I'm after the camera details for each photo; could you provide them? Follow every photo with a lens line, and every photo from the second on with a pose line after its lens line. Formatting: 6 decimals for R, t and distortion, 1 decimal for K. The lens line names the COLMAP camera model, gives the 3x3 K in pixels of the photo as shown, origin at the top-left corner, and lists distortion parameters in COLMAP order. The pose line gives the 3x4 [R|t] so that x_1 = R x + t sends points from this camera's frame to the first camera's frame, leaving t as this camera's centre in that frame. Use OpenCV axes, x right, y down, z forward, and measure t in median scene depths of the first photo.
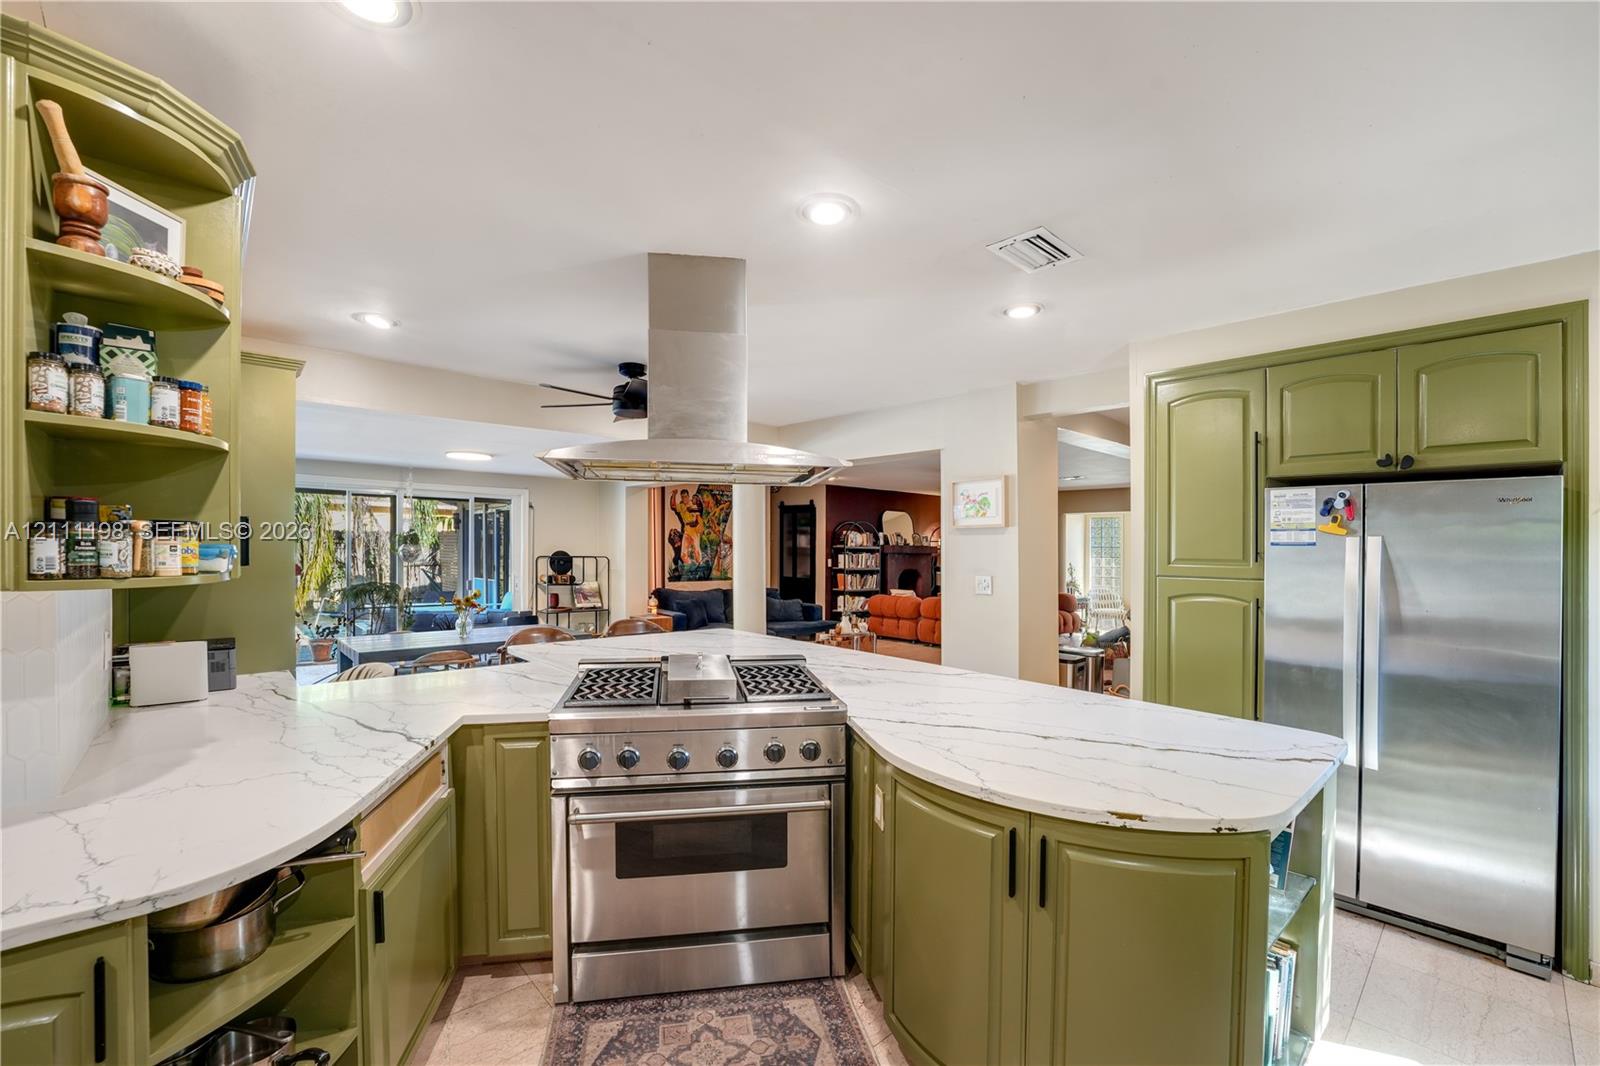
lens RADIAL K [[646.9, 0, 797.0], [0, 646.9, 544.8], [0, 0, 1]] dist [-0.014793, -0.001142]
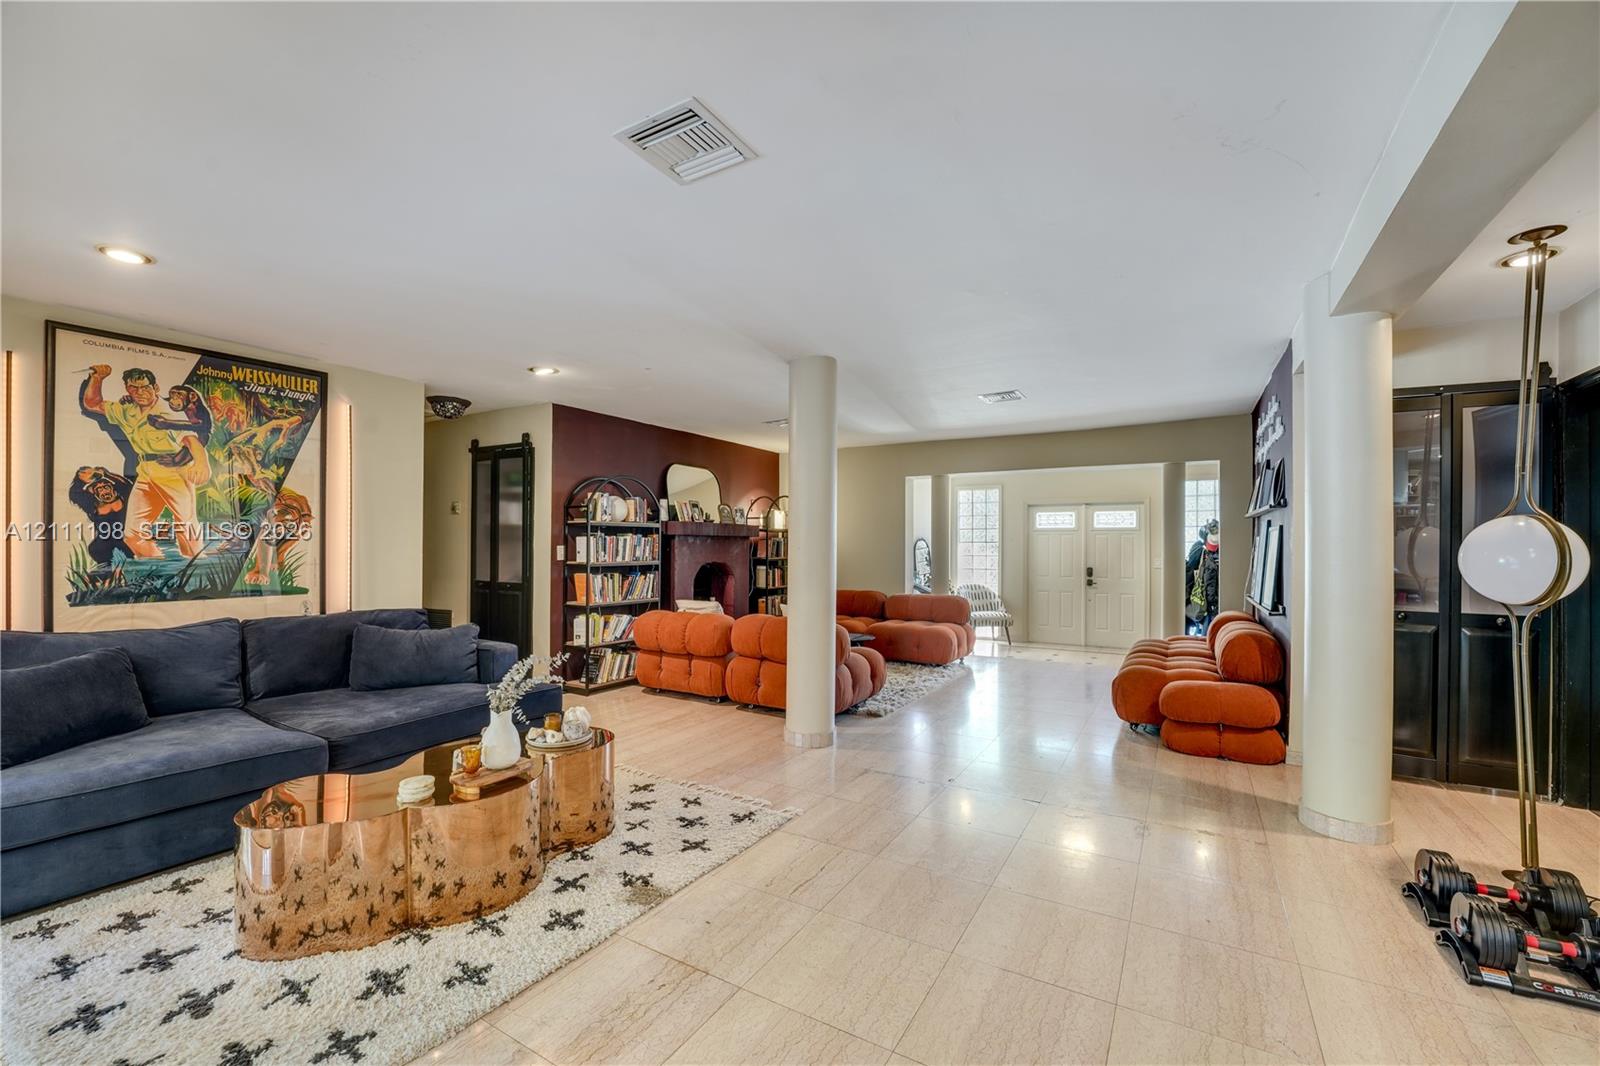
lens RADIAL K [[646.9, 0, 795.8], [0, 646.9, 534.5], [0, 0, 1]] dist [-0.014793, -0.001142]
pose [[0.958913, -0.004351, 0.283666, 0.087430], [0.006129, 0.999967, -0.005379, 0.017548], [-0.283633, 0.006897, 0.958908, 0.455610]]
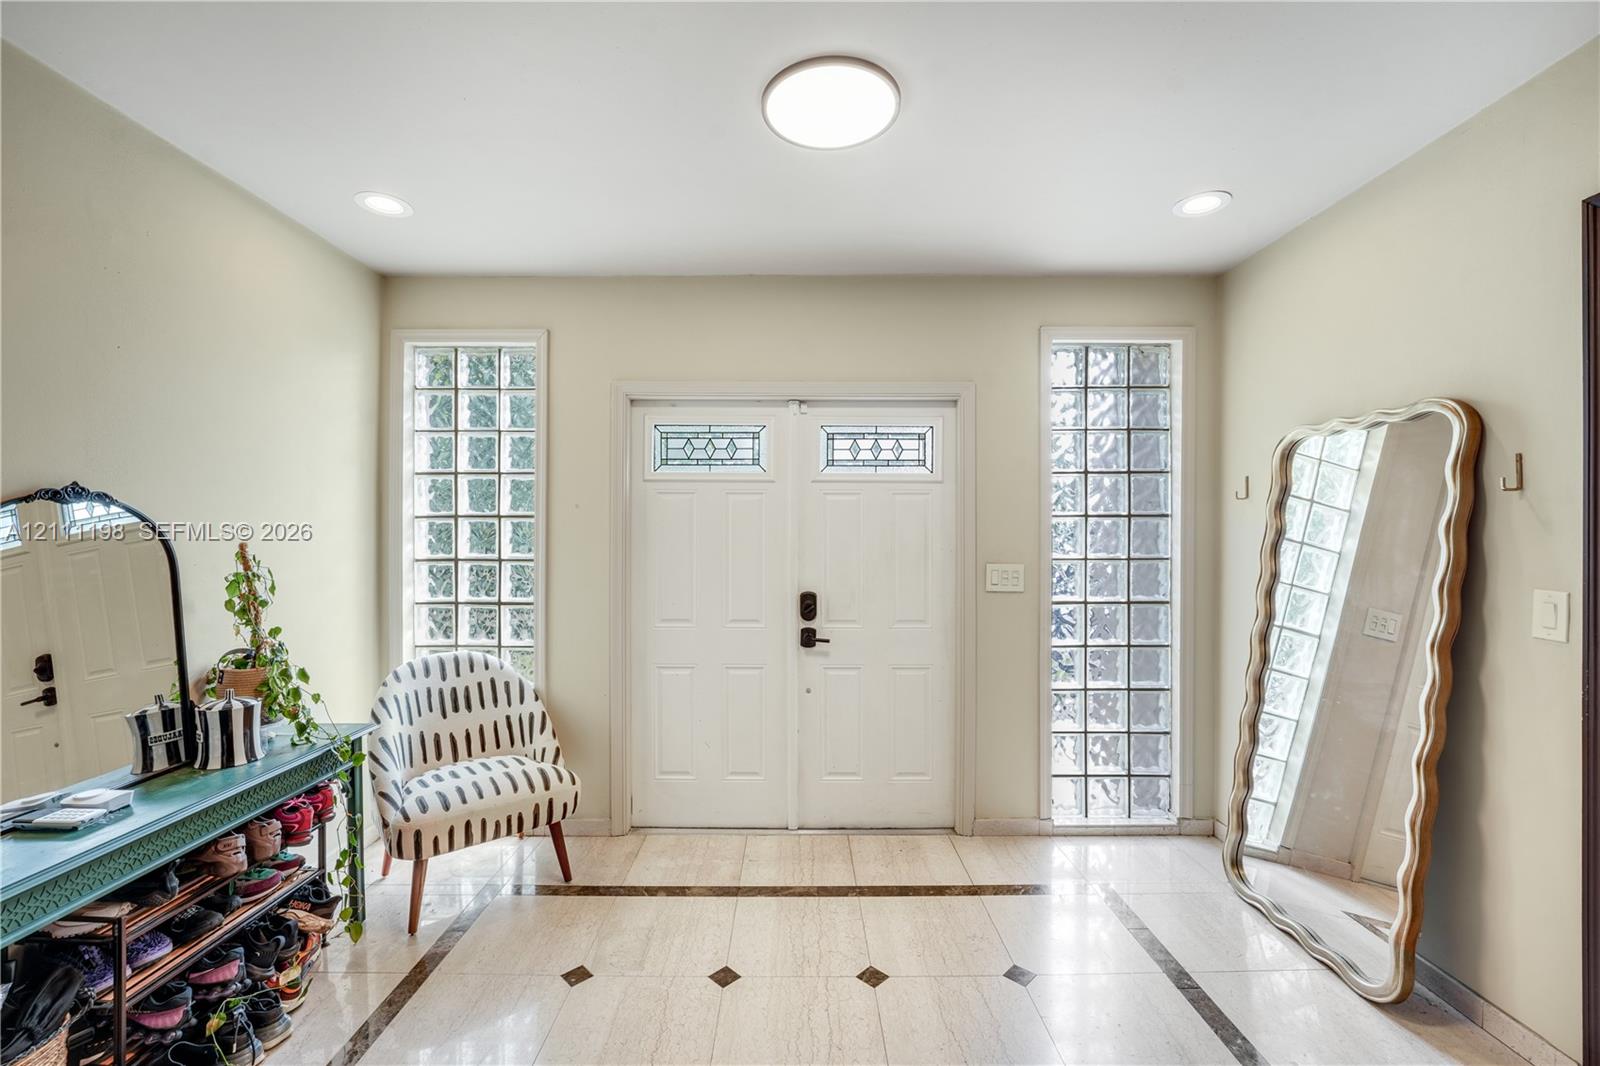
lens RADIAL K [[661.4, 0, 796.5], [0, 661.4, 532.3], [0, 0, 1]] dist [-0.030031, 0.003917]
pose [[0.668467, -0.015939, 0.743571, 0.506833], [0.001298, 0.999794, 0.020265, 0.027946], [-0.743741, -0.012581, 0.668350, 1.005377]]
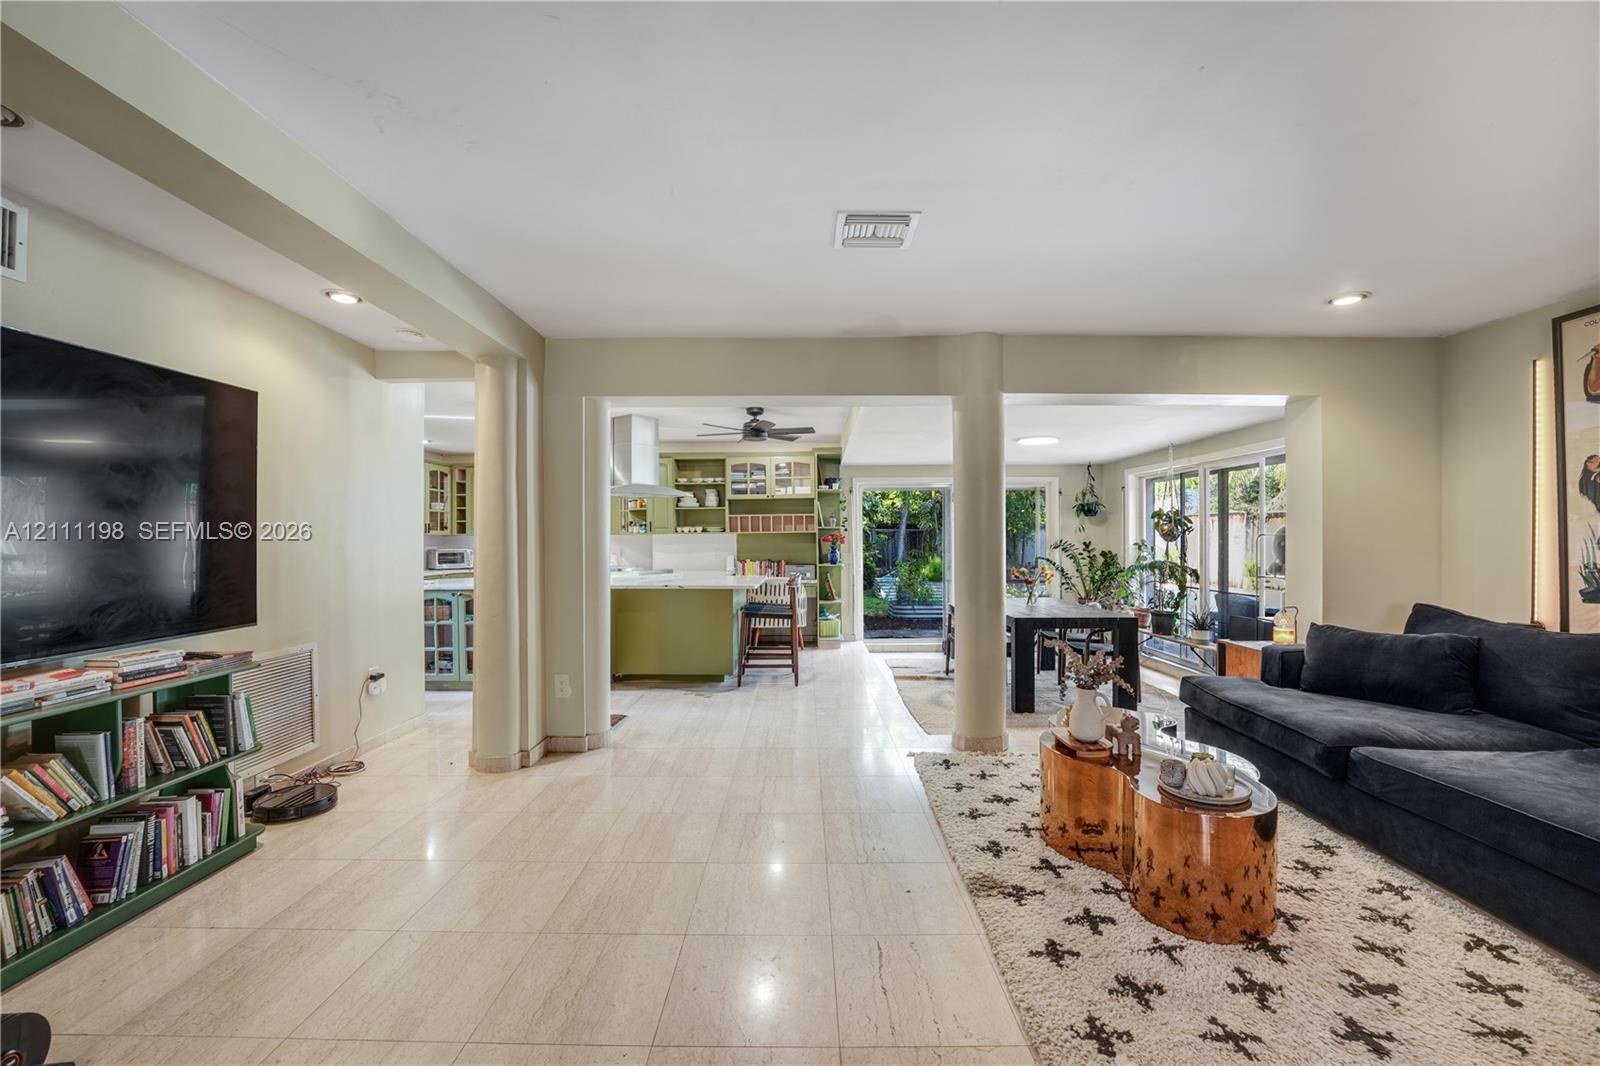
lens RADIAL K [[661.4, 0, 797.5], [0, 661.4, 535.9], [0, 0, 1]] dist [-0.030031, 0.003917]
pose [[-0.679598, -0.013978, -0.733451, 0.314420], [-0.000868, 0.999833, -0.018250, 0.023521], [0.733584, -0.011766, -0.679497, 0.794505]]
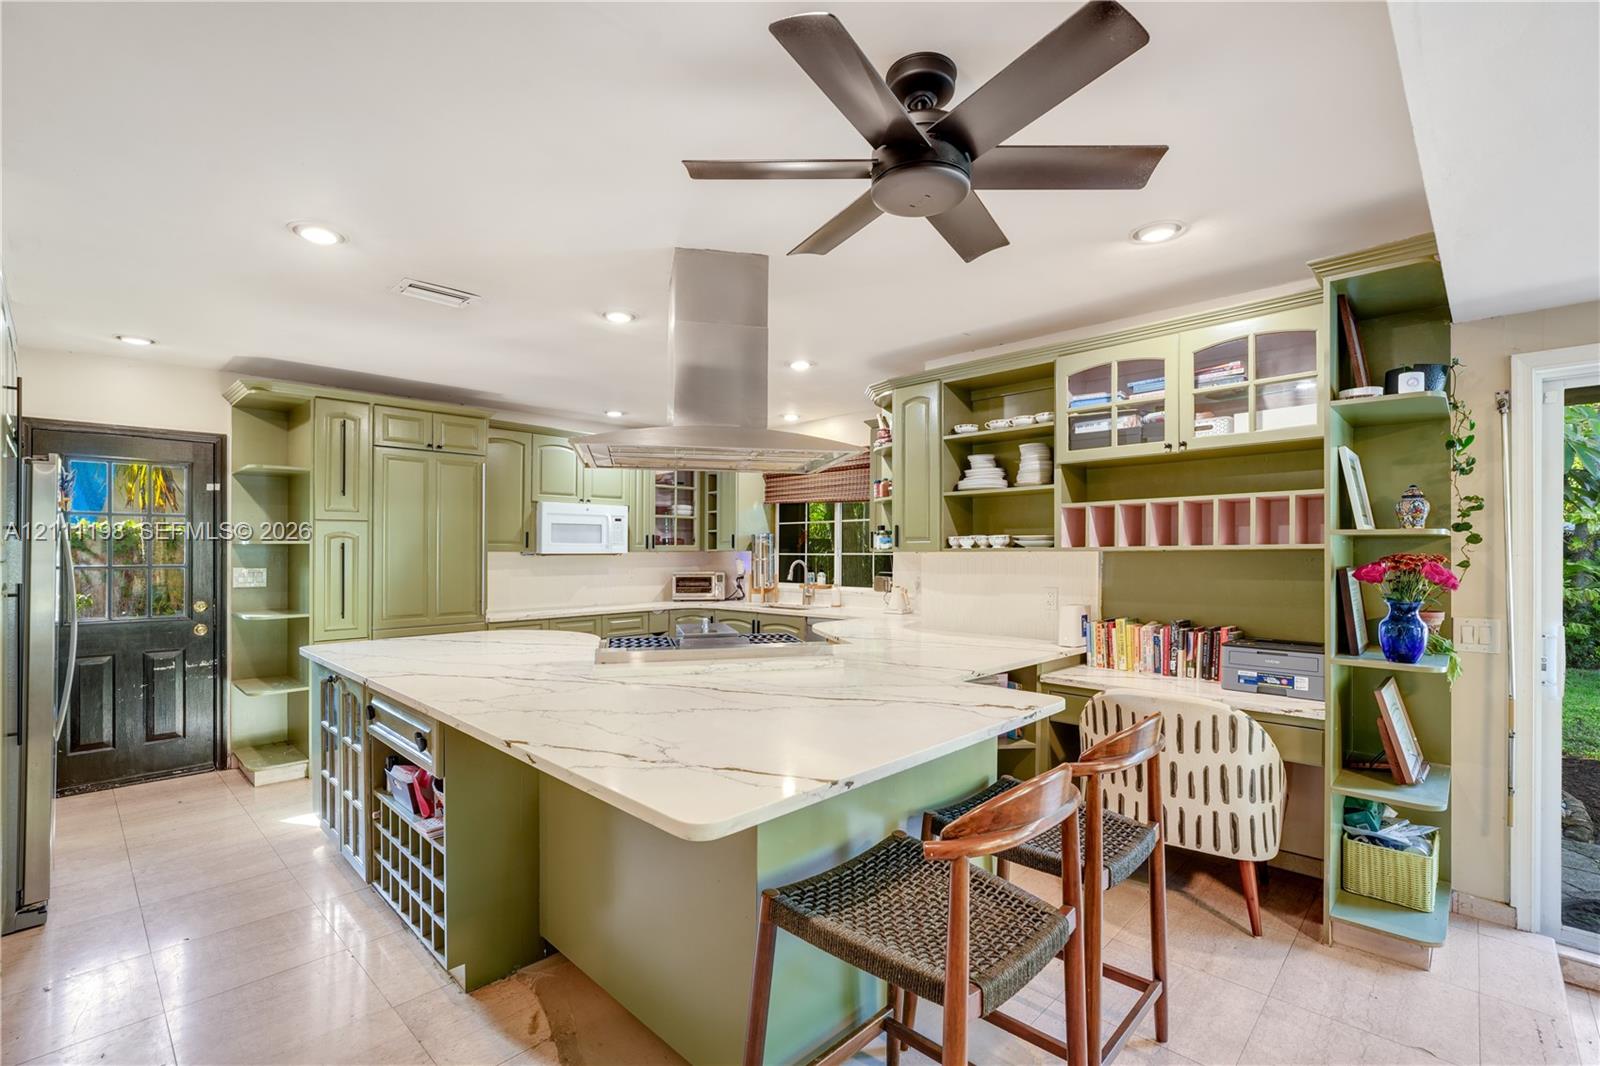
lens RADIAL K [[729.8, 0, 801.6], [0, 729.8, 550.1], [0, 0, 1]] dist [-0.006010, 0.002058]
pose [[-0.998249, -0.009798, -0.058337, -0.056754], [-0.009437, 0.999935, -0.006456, 0.009525], [0.058396, -0.005895, -0.998276, 0.538210]]
